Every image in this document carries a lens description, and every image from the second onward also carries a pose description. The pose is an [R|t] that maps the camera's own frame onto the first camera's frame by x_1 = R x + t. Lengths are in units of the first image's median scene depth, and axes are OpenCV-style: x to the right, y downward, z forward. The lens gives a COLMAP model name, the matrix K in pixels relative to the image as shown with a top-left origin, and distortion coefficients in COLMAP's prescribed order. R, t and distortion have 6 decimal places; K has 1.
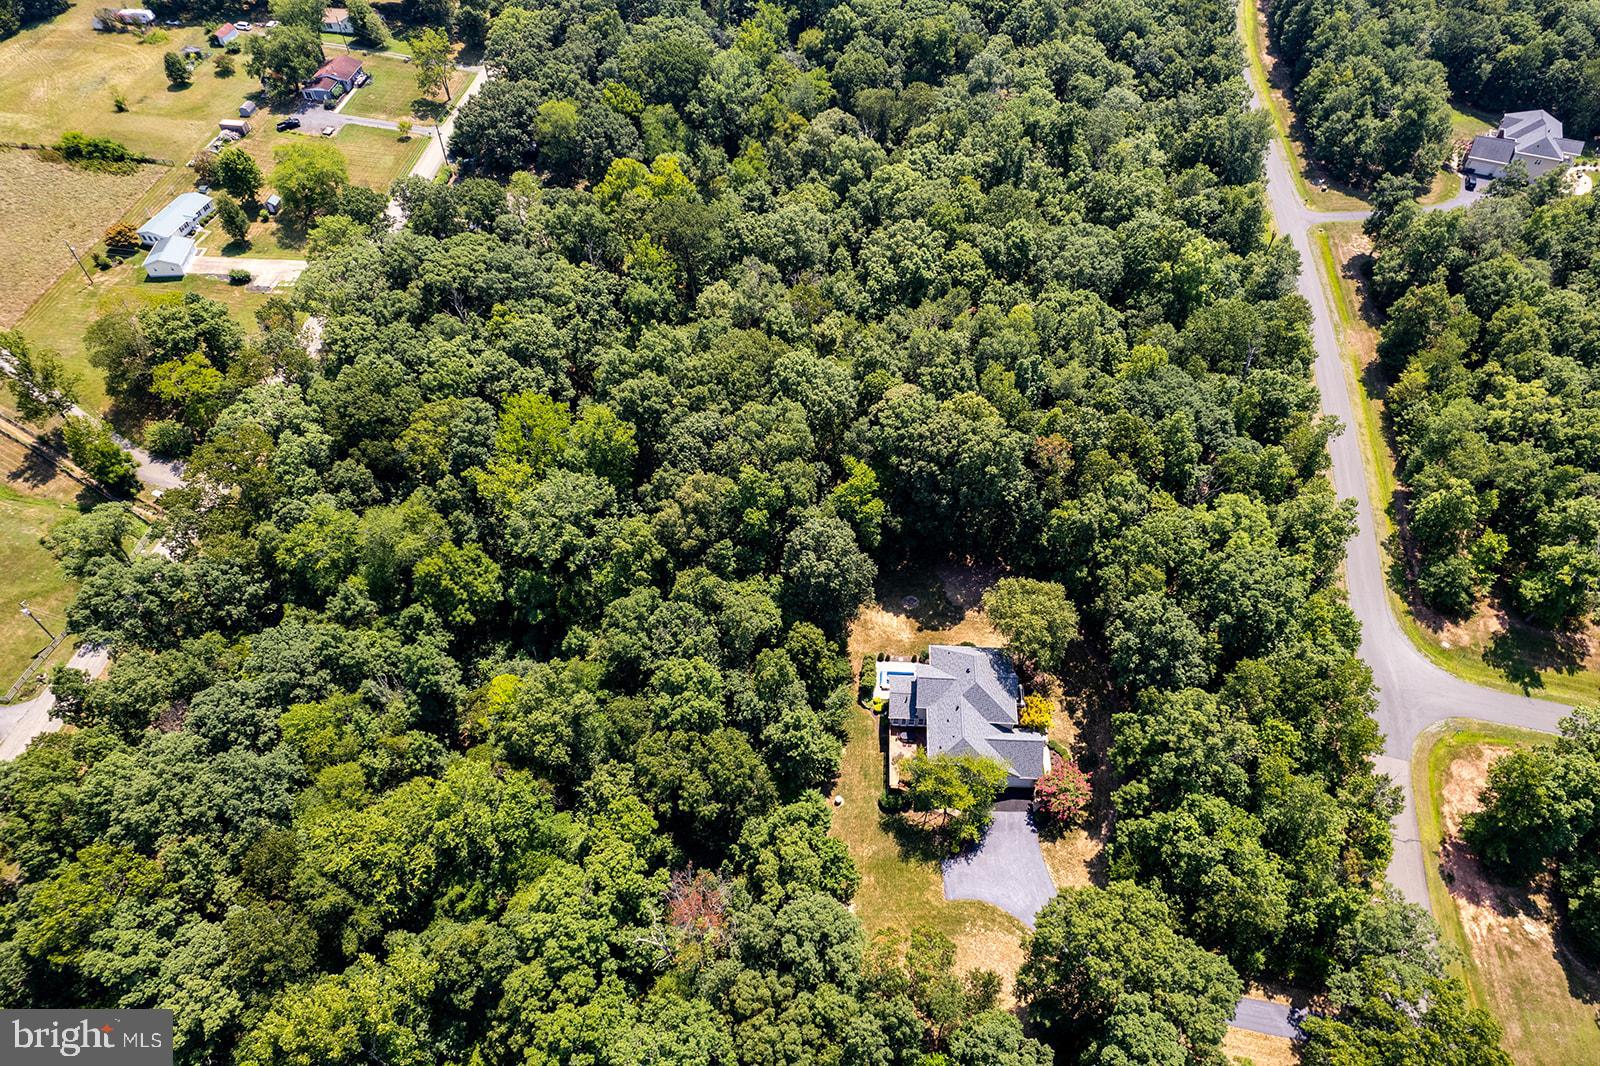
lens RADIAL K [[1031.2, 0, 821.7], [0, 1031.2, 533.8], [0, 0, 1]] dist [-0.049742, 0.000608]
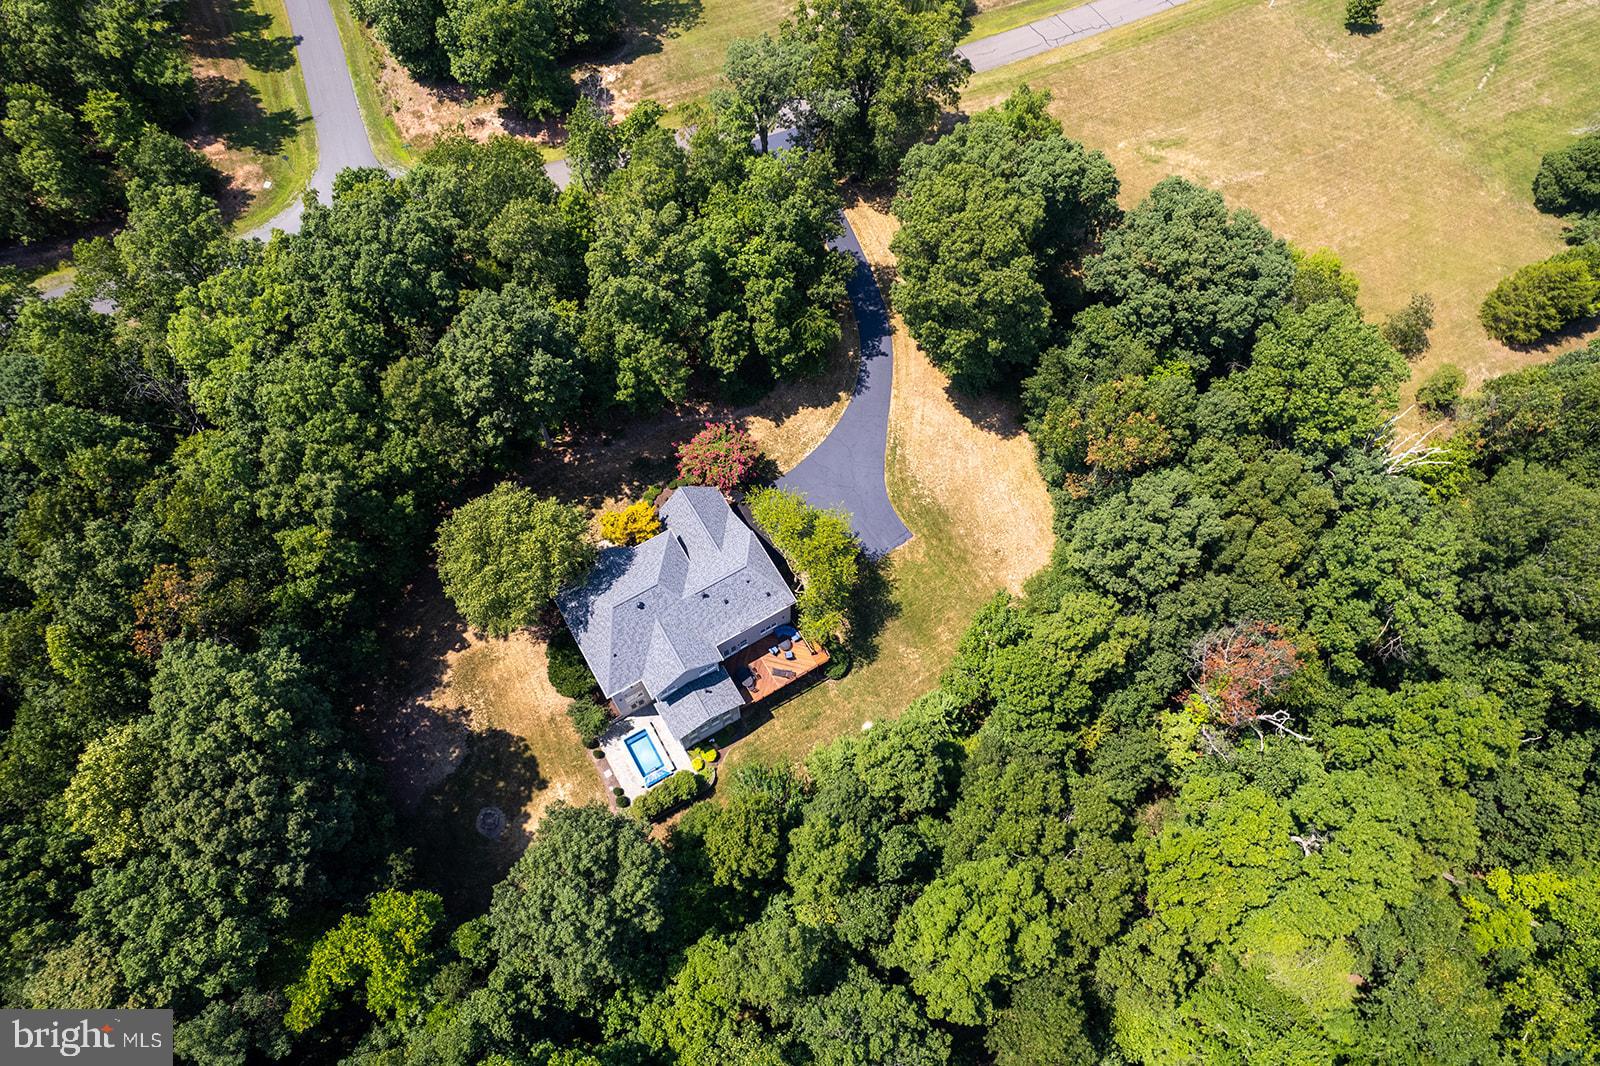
lens RADIAL K [[1031.2, 0, 821.7], [0, 1031.2, 533.8], [0, 0, 1]] dist [-0.049742, 0.000608]
pose [[-0.558566, -0.751029, 0.352078, -0.104199], [0.606471, -0.080215, 0.791049, -0.280714], [-0.565859, 0.655378, 0.500283, 0.557735]]
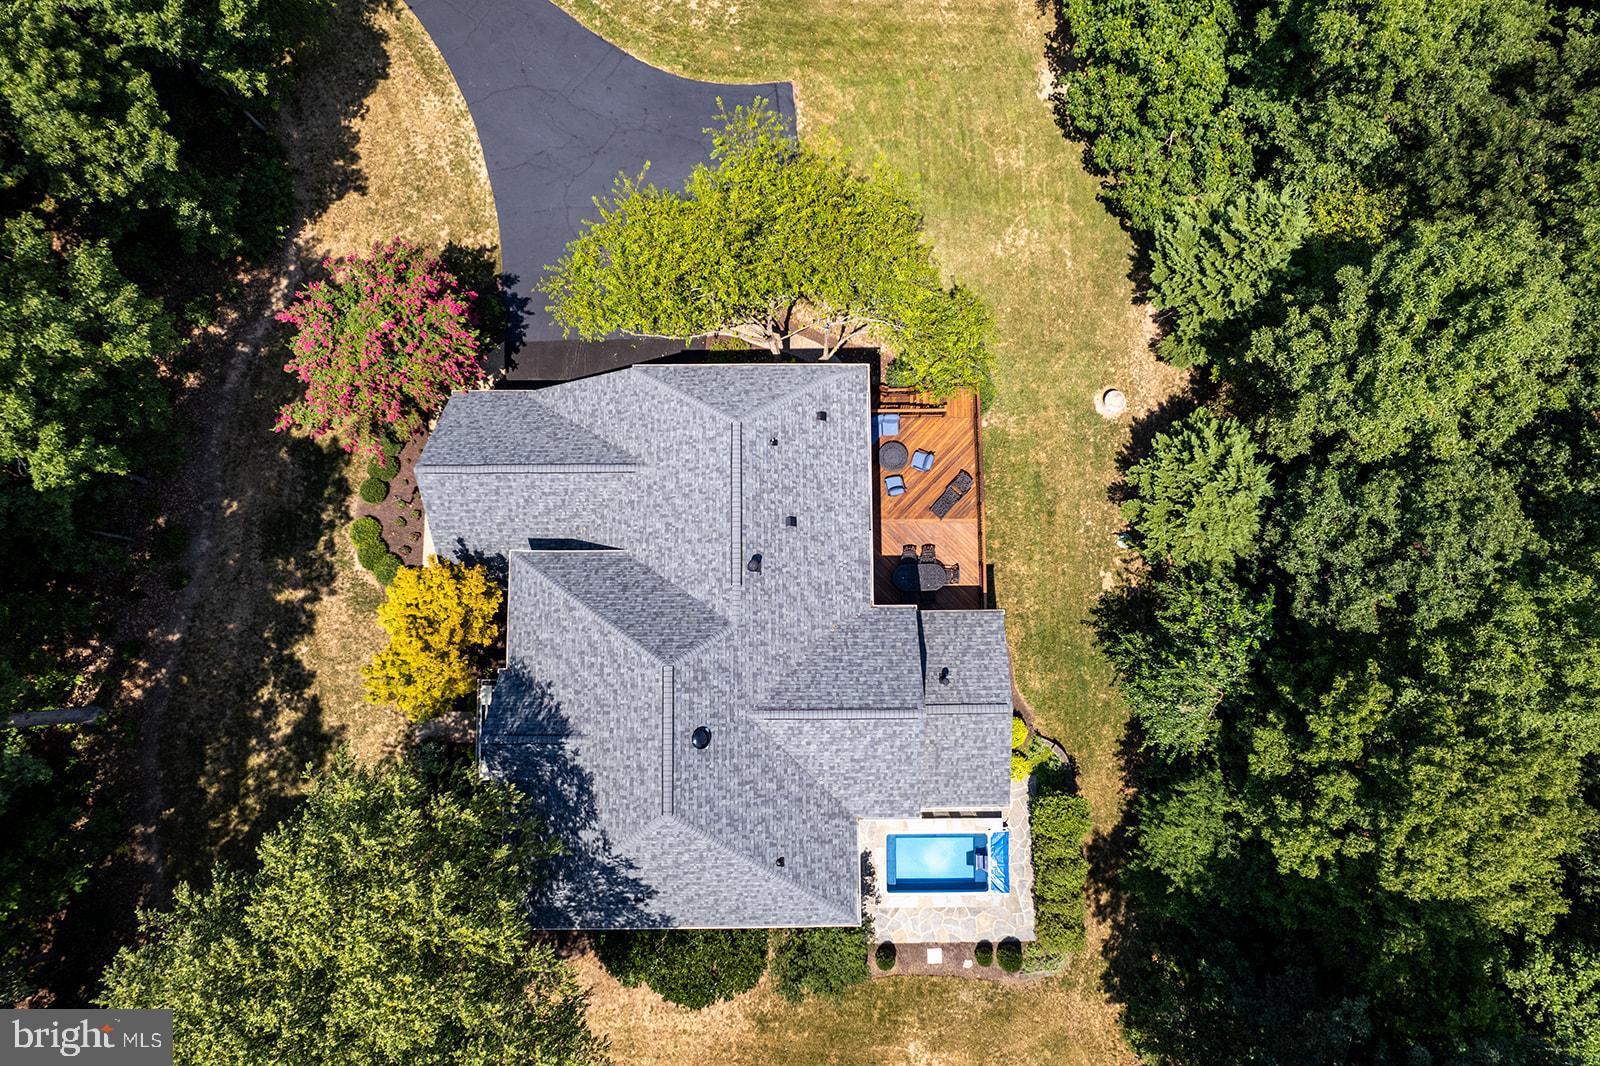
lens RADIAL K [[1031.2, 0, 821.7], [0, 1031.2, 533.8], [0, 0, 1]] dist [-0.049742, 0.000608]
pose [[-0.997072, 0.054889, -0.053246, 0.118886], [-0.076097, -0.643367, 0.761766, -0.006880], [0.007556, 0.763587, 0.645660, 0.780053]]
